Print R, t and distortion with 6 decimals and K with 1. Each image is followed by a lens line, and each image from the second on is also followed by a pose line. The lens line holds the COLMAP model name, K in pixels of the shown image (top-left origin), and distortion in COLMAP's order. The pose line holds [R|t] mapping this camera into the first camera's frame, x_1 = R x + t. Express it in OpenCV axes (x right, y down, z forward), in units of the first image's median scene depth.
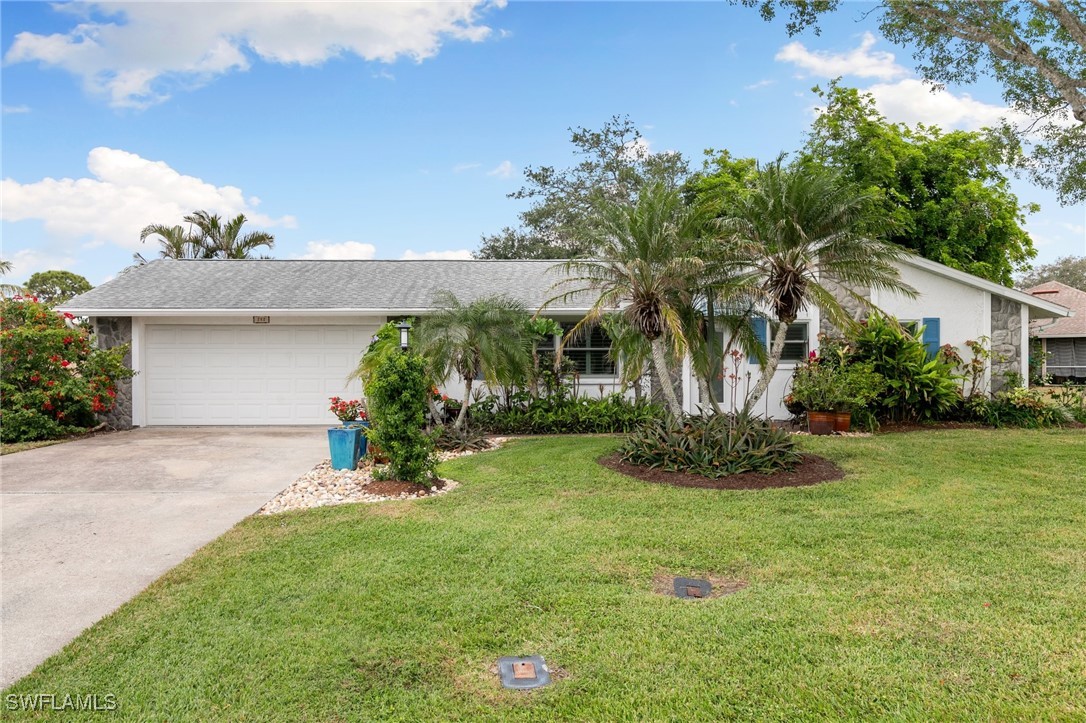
lens RADIAL K [[807.8, 0, 541.9], [0, 807.8, 360.2], [0, 0, 1]] dist [0.003096, 0.000728]
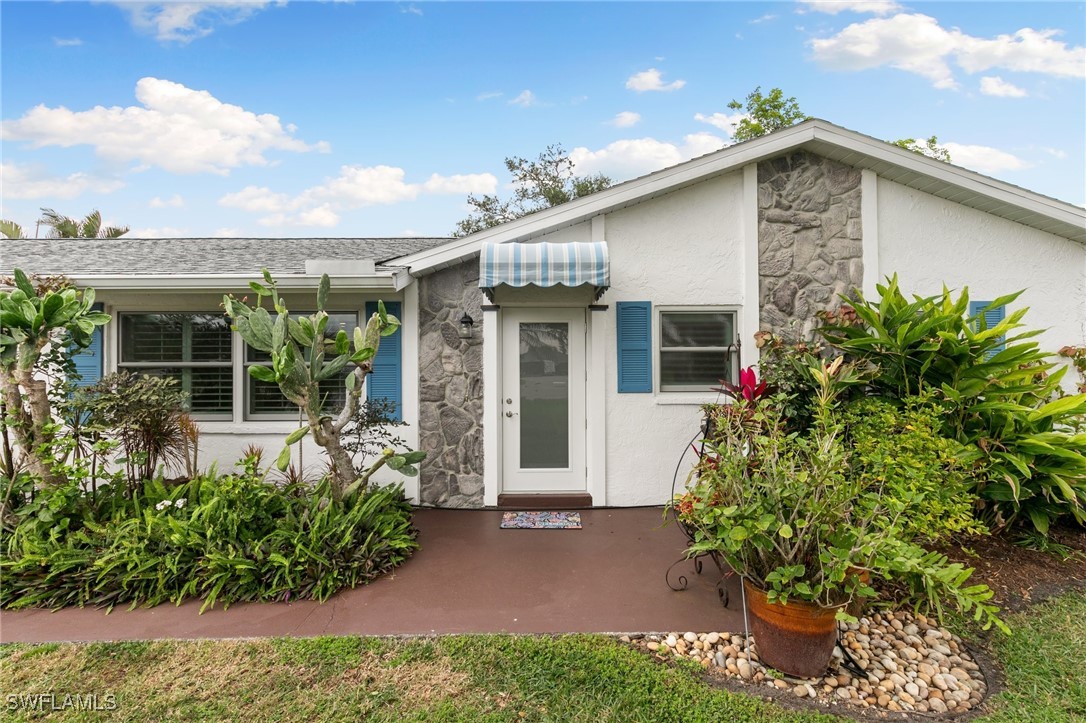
lens RADIAL K [[485.9, 0, 545.0], [0, 485.9, 361.9], [0, 0, 1]] dist [0.006760, -0.001551]
pose [[0.999150, 0.000254, -0.041230, 0.224144], [-0.000619, 0.999961, -0.008840, -0.012220], [0.041226, 0.008858, 0.999111, 0.695866]]
